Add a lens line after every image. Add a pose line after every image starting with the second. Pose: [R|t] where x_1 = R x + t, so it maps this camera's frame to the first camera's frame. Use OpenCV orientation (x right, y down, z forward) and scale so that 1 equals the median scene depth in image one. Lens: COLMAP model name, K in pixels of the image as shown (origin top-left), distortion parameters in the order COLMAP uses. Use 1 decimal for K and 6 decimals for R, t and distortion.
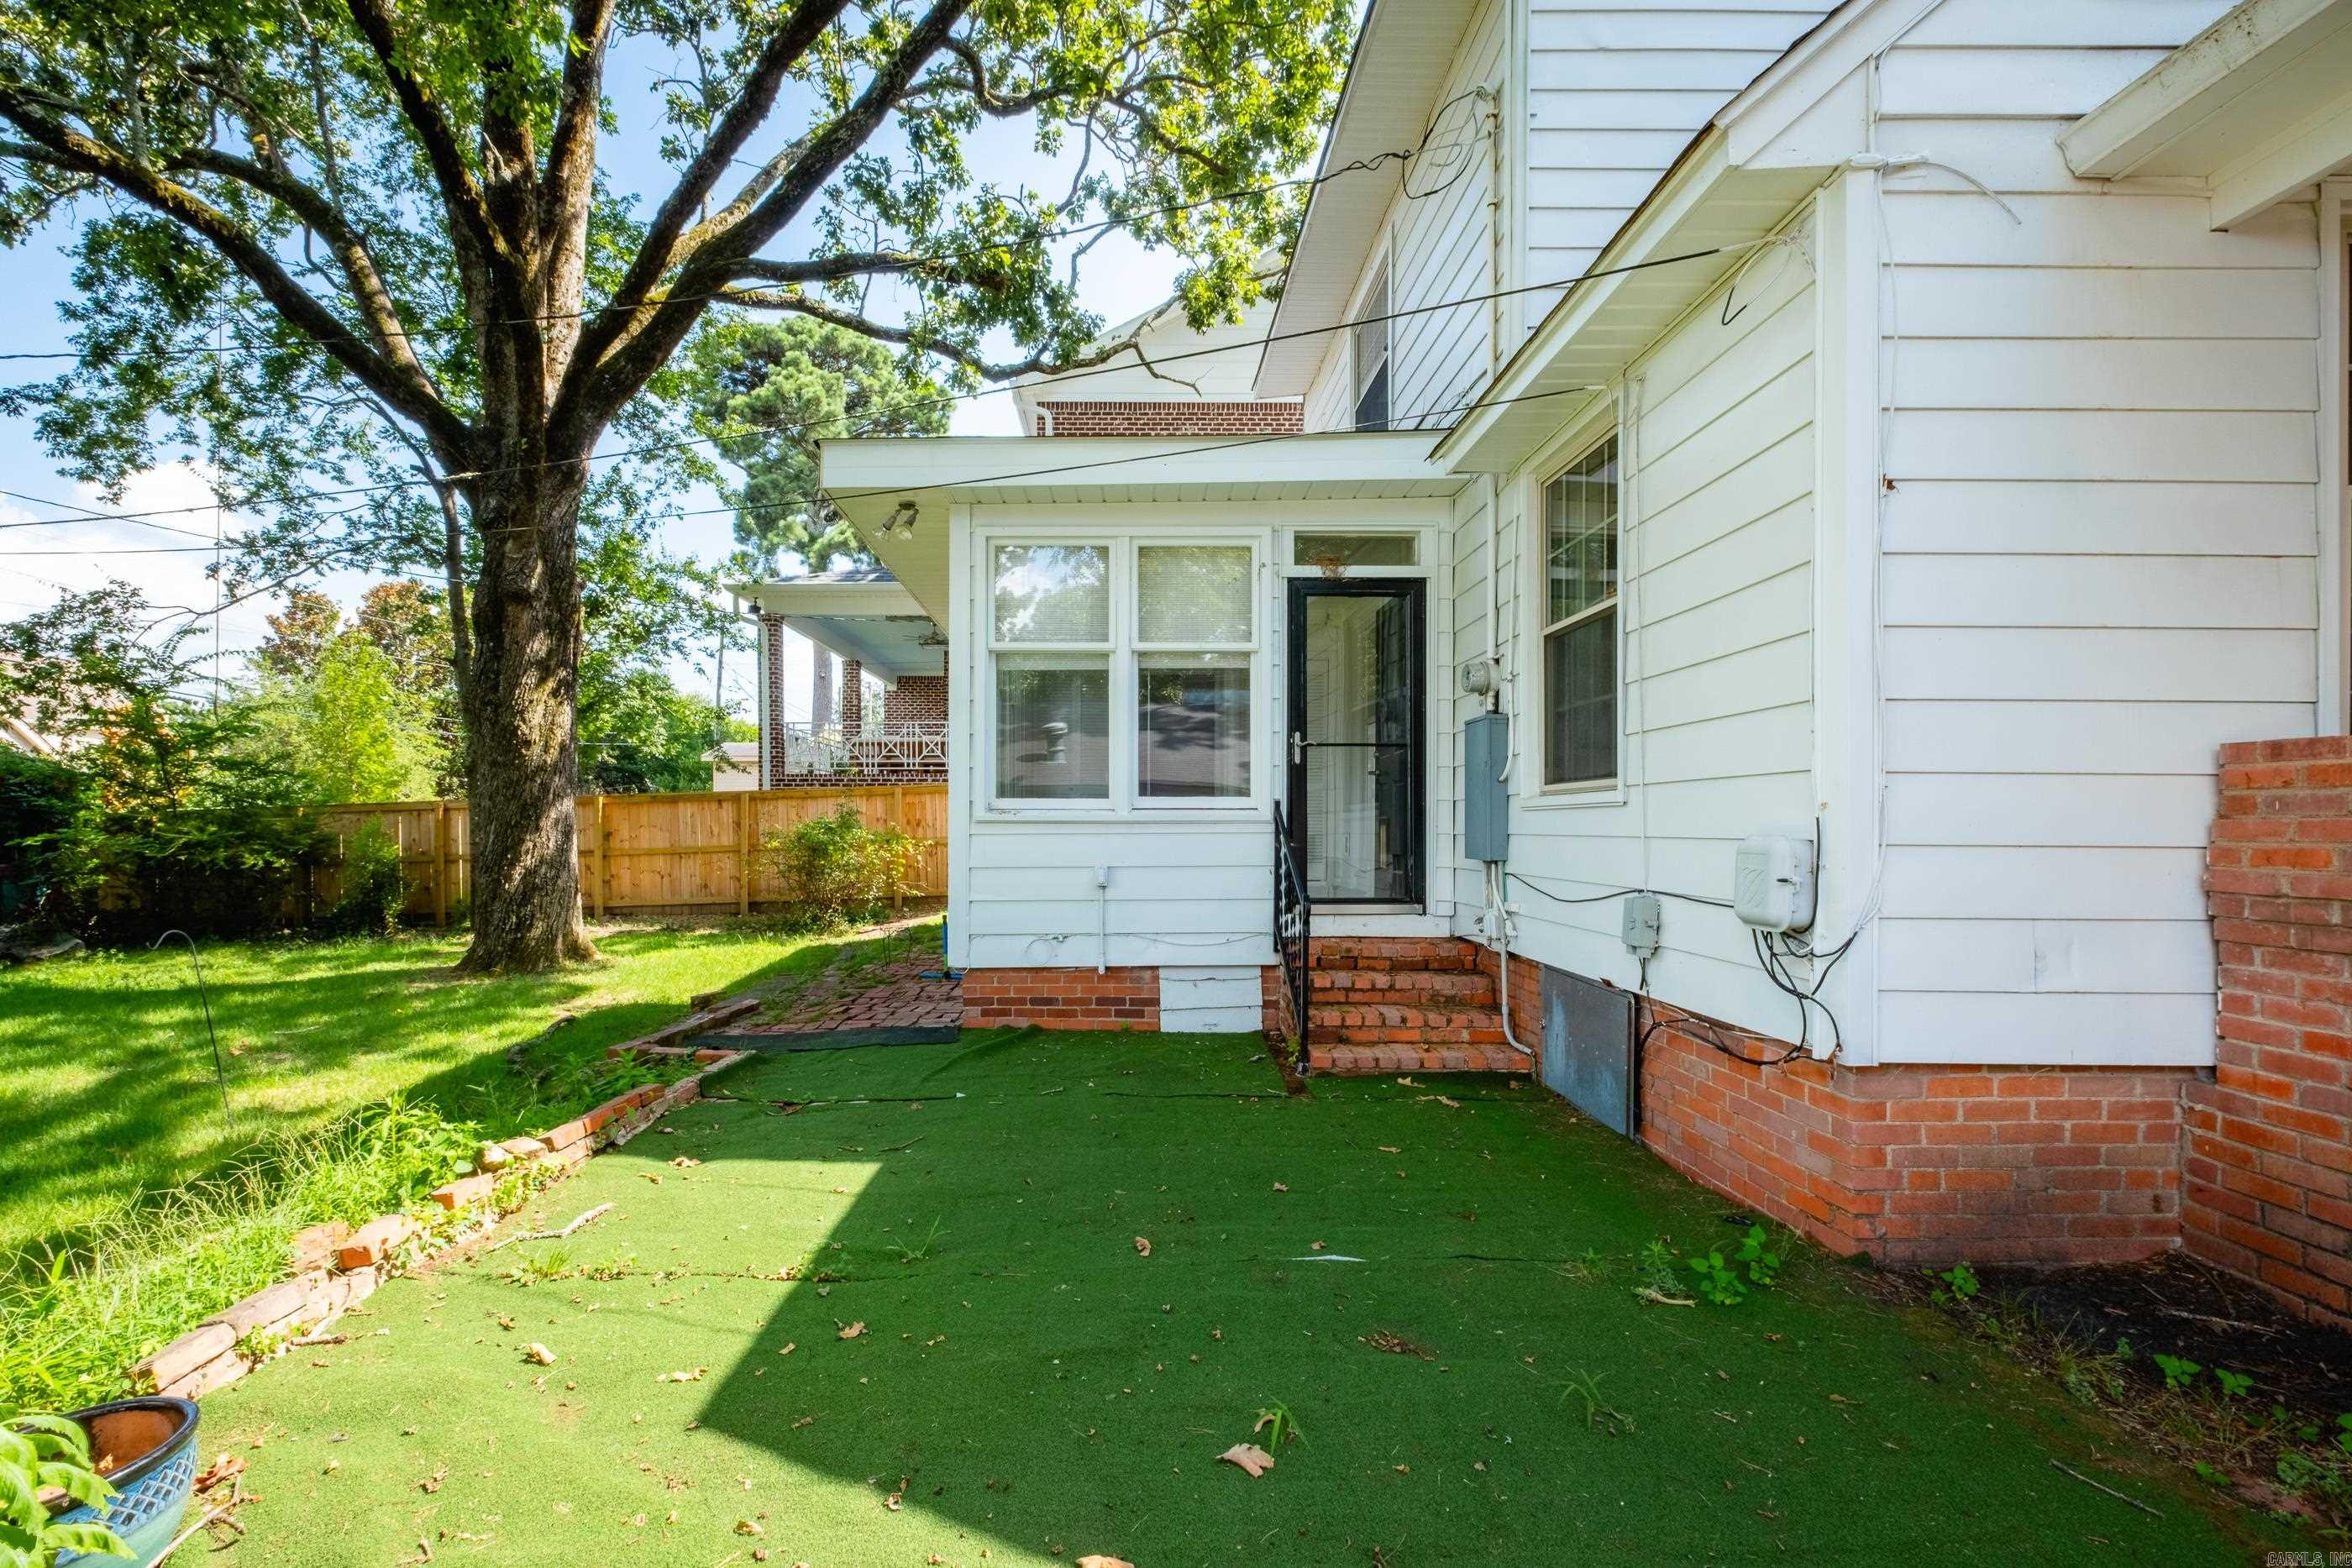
lens RADIAL K [[1047.6, 0, 1123.2], [0, 1047.6, 833.2], [0, 0, 1]] dist [0.000984, -0.000084]
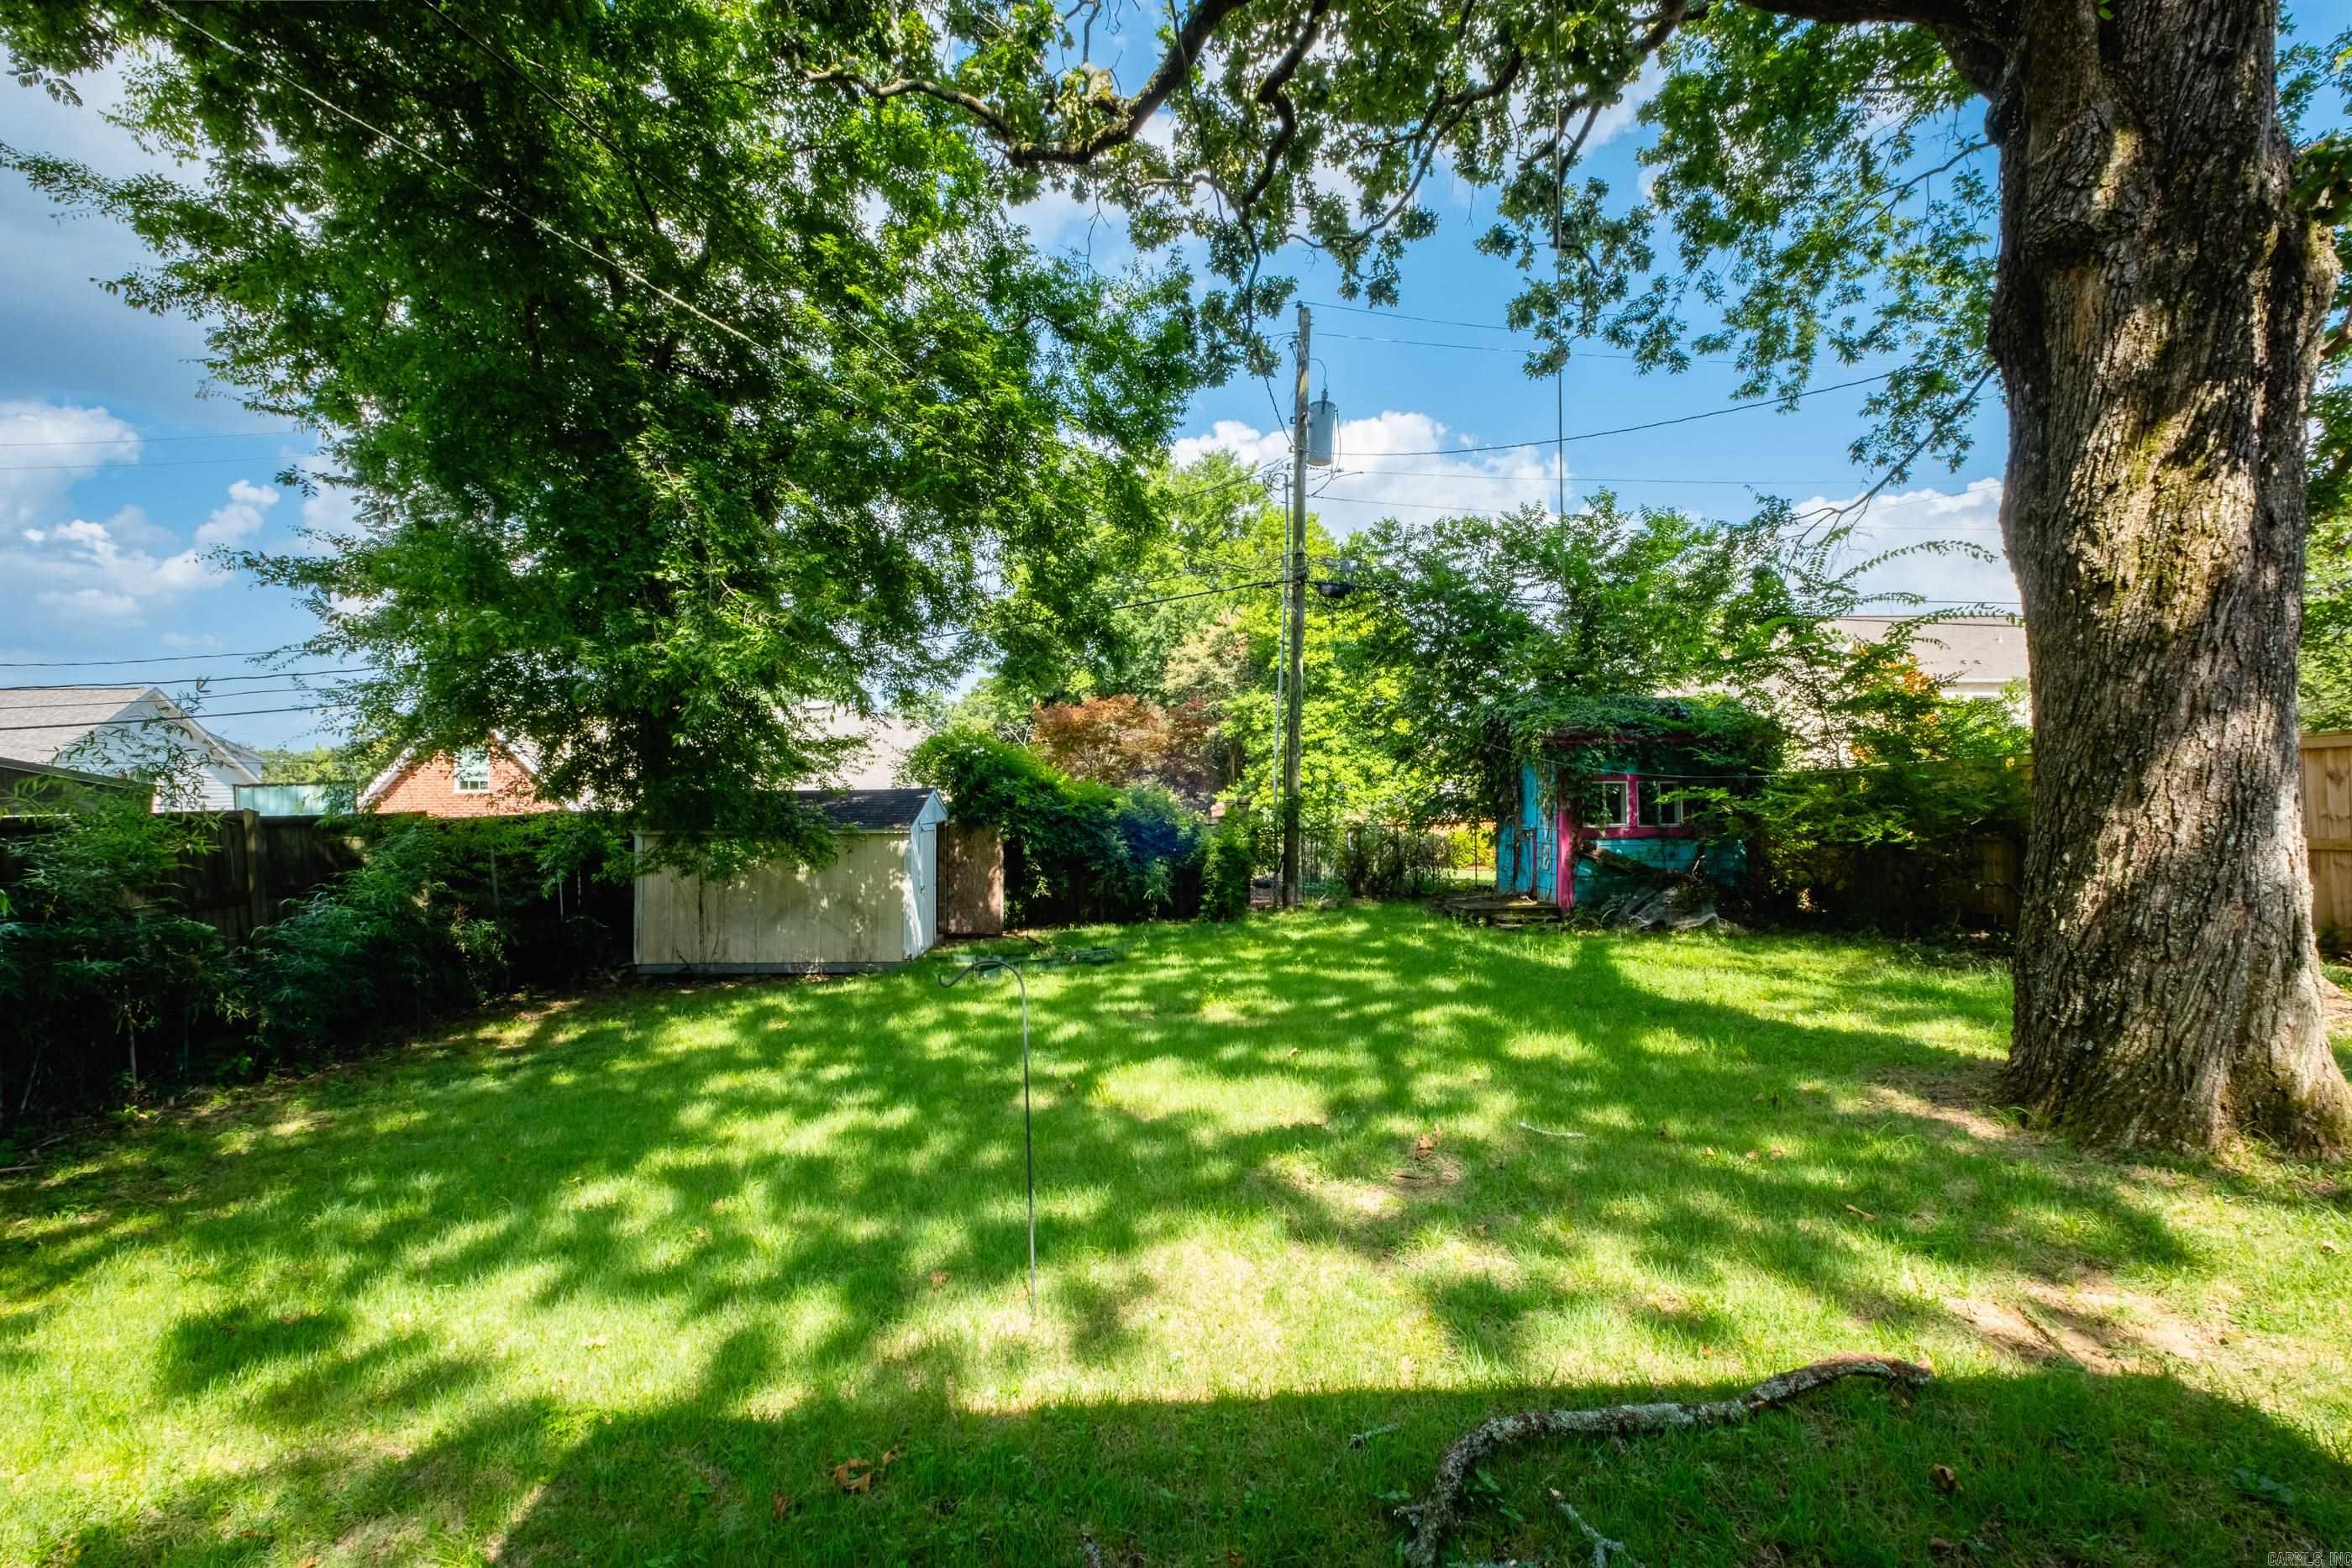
lens RADIAL K [[1037.6, 0, 1174.4], [0, 1037.6, 782.7], [0, 0, 1]] dist [0.001249, -0.001057]
pose [[0.018460, -0.007124, -0.999804, -0.162715], [0.004444, 0.999965, -0.007043, -0.007548], [0.999820, -0.004313, 0.018491, 0.625591]]
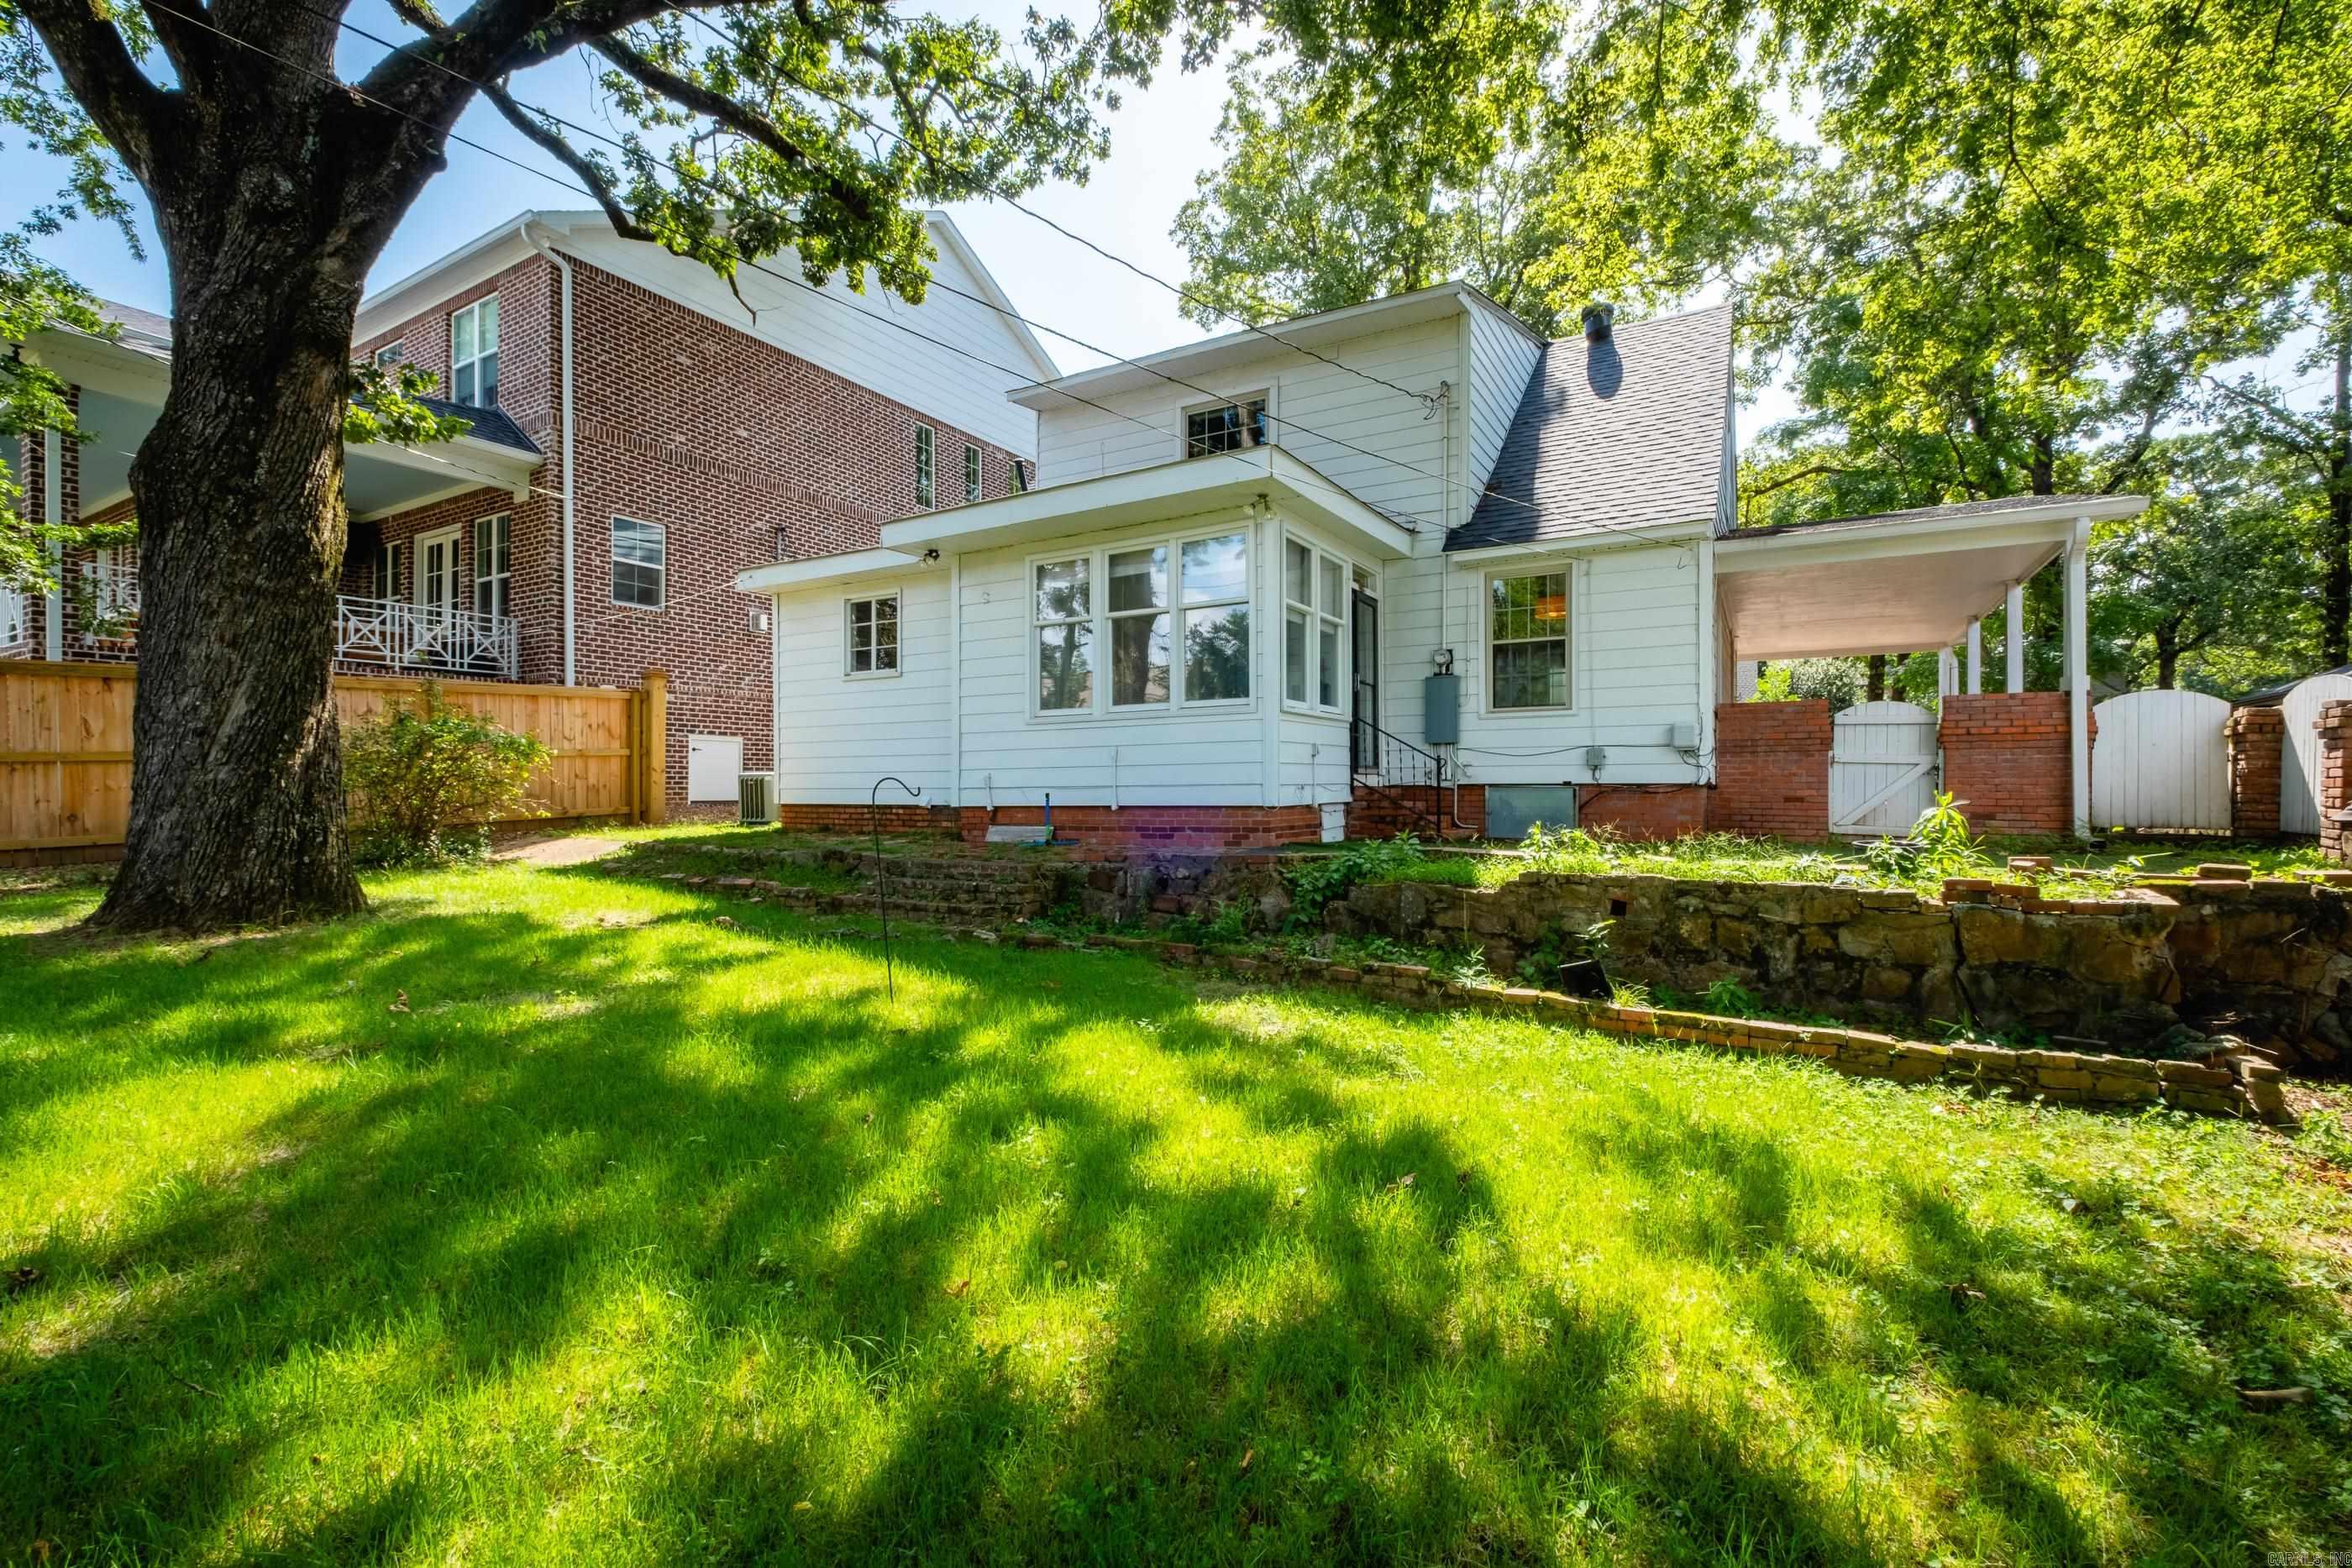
lens RADIAL K [[1018.5, 0, 1194.1], [0, 1018.5, 801.3], [0, 0, 1]] dist [0.004260, -0.007886]
pose [[0.493969, -0.011878, 0.869398, -0.859344], [0.007805, 0.999927, 0.009226, 0.060462], [-0.869445, 0.002228, 0.494025, 0.208995]]
